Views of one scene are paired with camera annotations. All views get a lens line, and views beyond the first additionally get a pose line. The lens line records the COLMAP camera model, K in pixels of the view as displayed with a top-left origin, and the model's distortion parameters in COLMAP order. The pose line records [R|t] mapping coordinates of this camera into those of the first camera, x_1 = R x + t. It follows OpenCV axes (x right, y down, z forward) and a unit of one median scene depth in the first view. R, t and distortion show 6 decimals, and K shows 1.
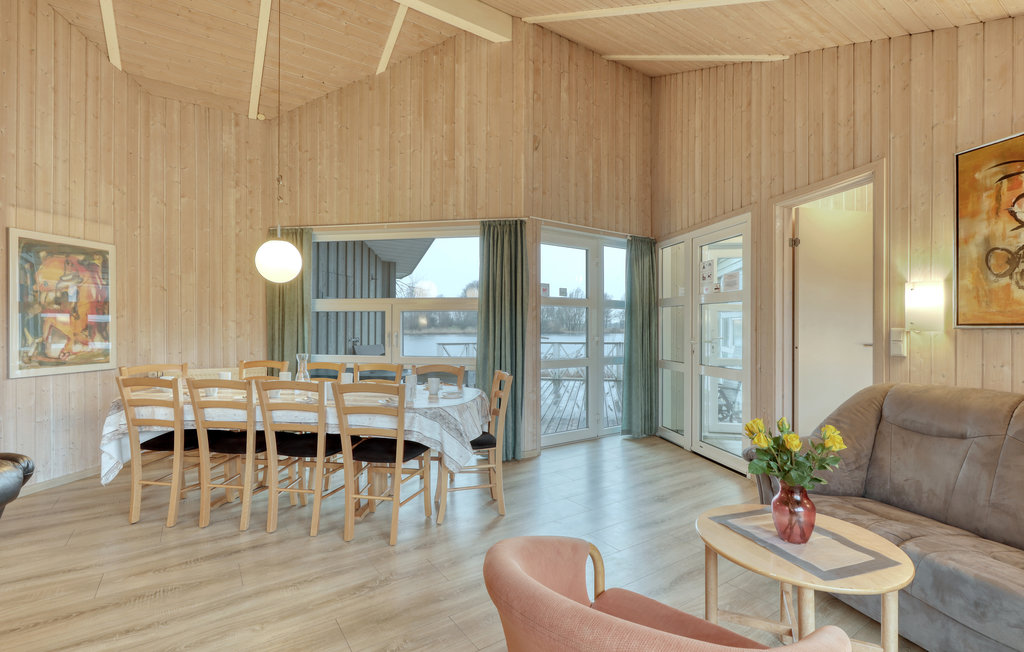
lens RADIAL K [[476.0, 0, 514.4], [0, 476.0, 328.4], [0, 0, 1]] dist [0.002753, 0.000771]
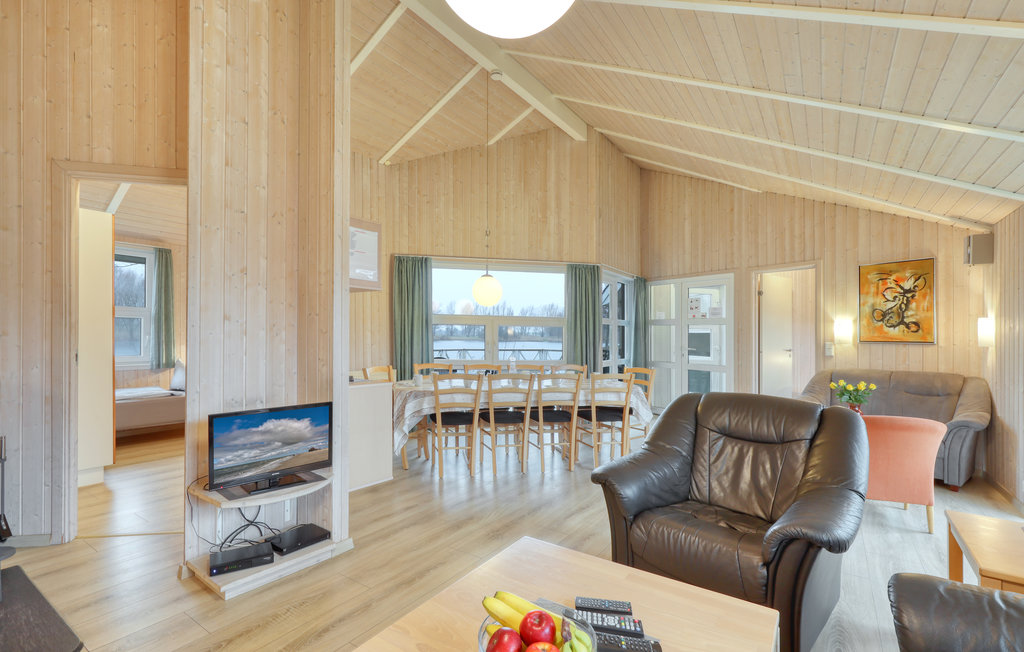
lens RADIAL K [[476.0, 0, 505.4], [0, 476.0, 329.2], [0, 0, 1]] dist [0.002753, 0.000771]
pose [[0.931833, 0.014859, 0.362584, -0.894039], [-0.010500, 0.999847, -0.013991, -0.009374], [-0.362736, 0.009230, 0.931846, -0.303008]]
